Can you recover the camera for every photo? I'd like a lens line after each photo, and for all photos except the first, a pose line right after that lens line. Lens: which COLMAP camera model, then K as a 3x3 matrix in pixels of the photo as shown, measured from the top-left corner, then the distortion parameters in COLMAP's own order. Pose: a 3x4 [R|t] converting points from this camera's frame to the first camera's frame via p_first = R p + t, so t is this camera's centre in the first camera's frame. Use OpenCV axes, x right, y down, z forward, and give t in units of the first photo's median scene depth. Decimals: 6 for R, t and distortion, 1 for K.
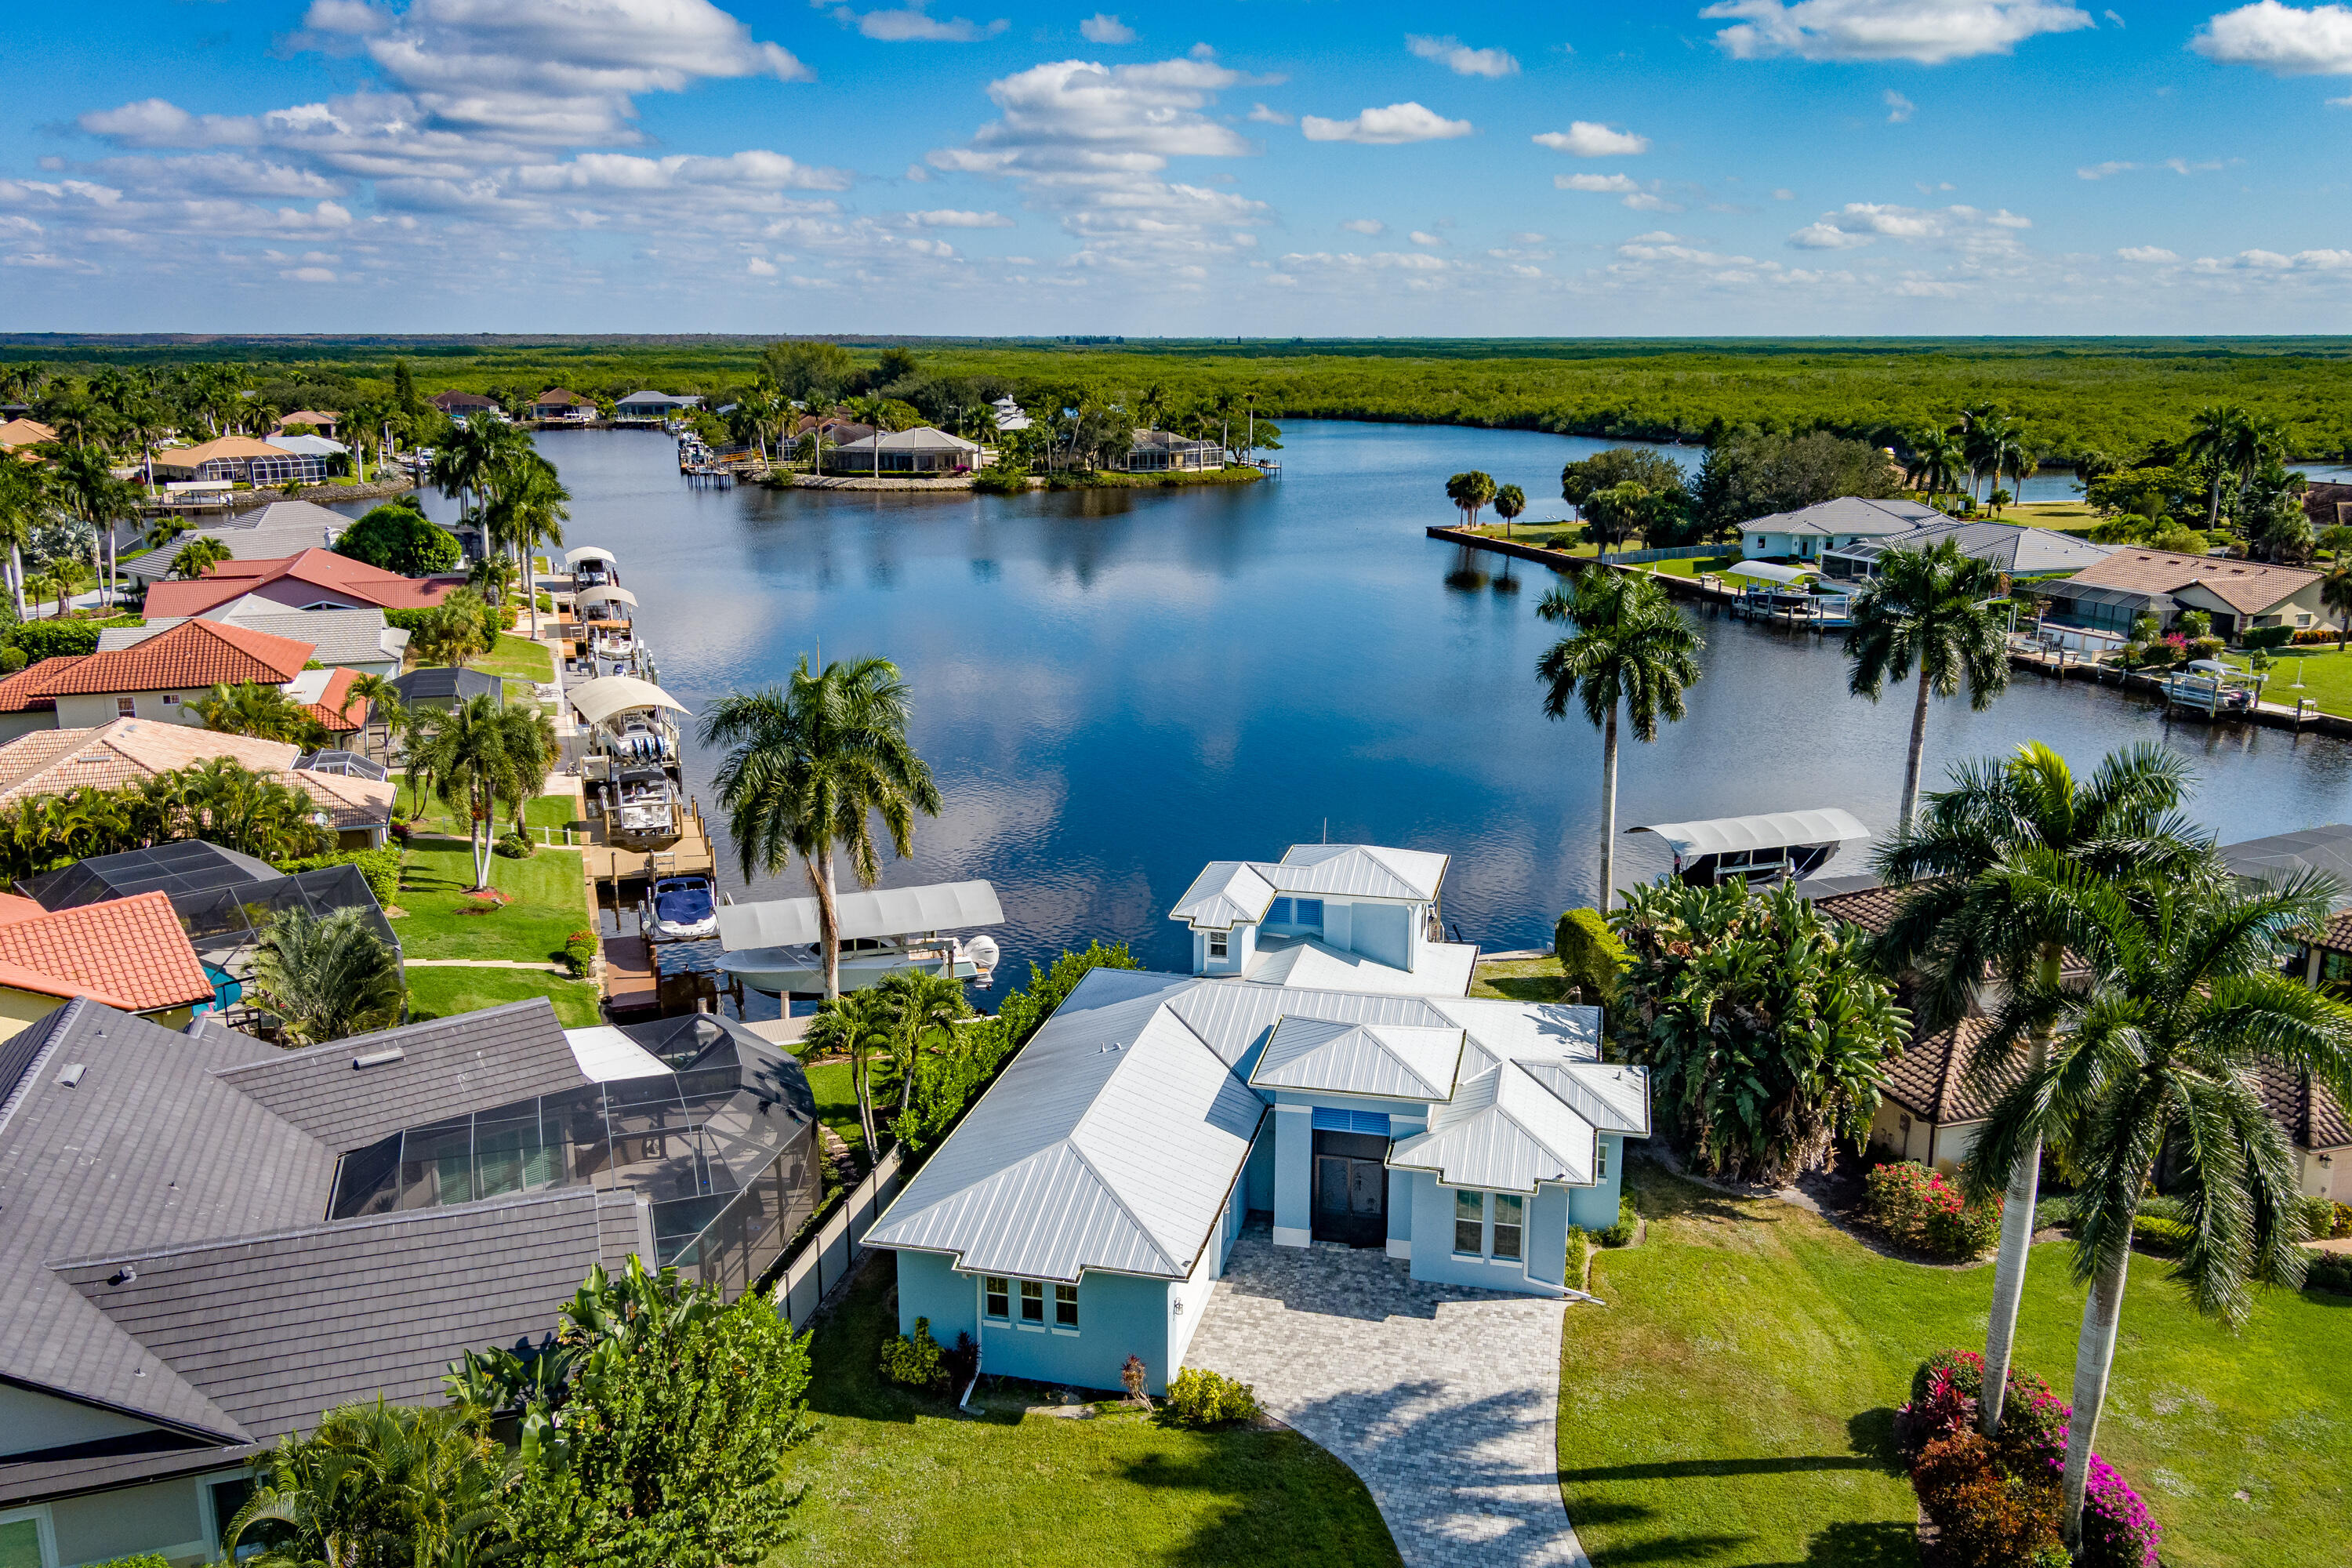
lens RADIAL K [[1894.8, 0, 1181.8], [0, 1894.8, 787.5], [0, 0, 1]] dist [0.036636, -0.036844]
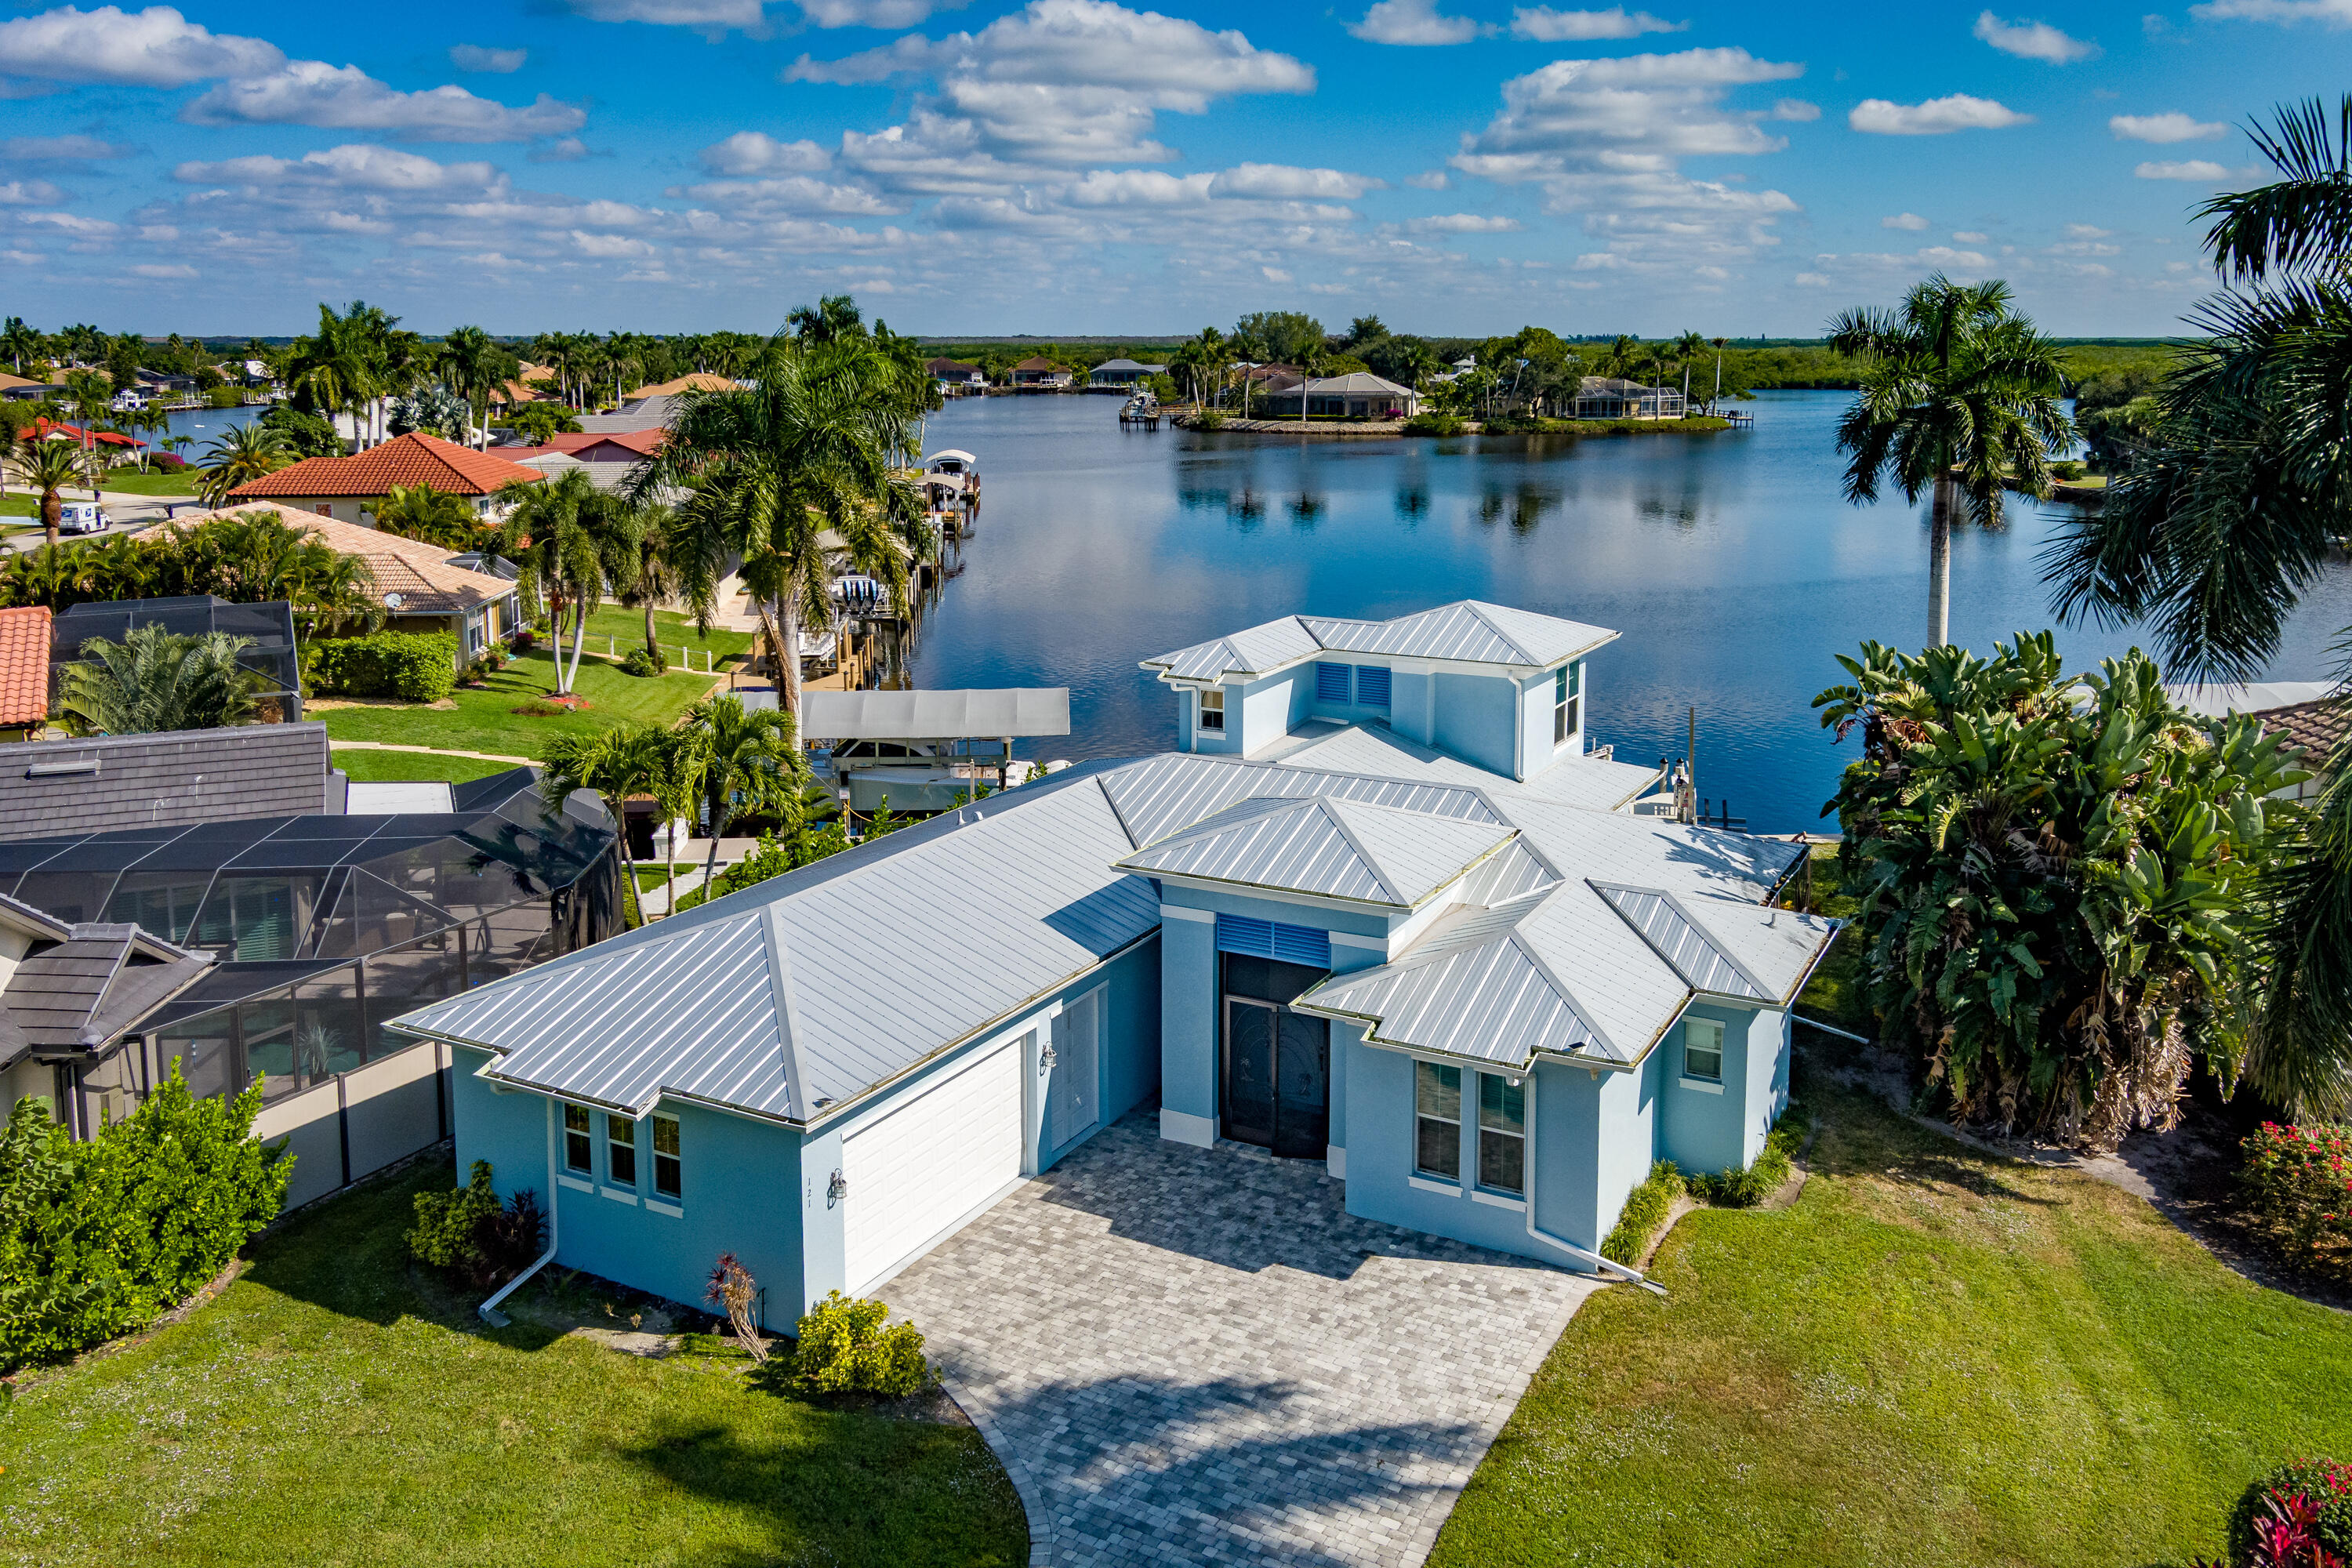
lens RADIAL K [[1913.7, 0, 1173.7], [0, 1913.7, 589.3], [0, 0, 1]] dist [0.029354, -0.020669]
pose [[0.963620, 0.031140, -0.265454, 0.085291], [-0.059064, 0.993445, -0.097868, 0.049247], [0.260667, 0.109986, 0.959143, 0.151461]]
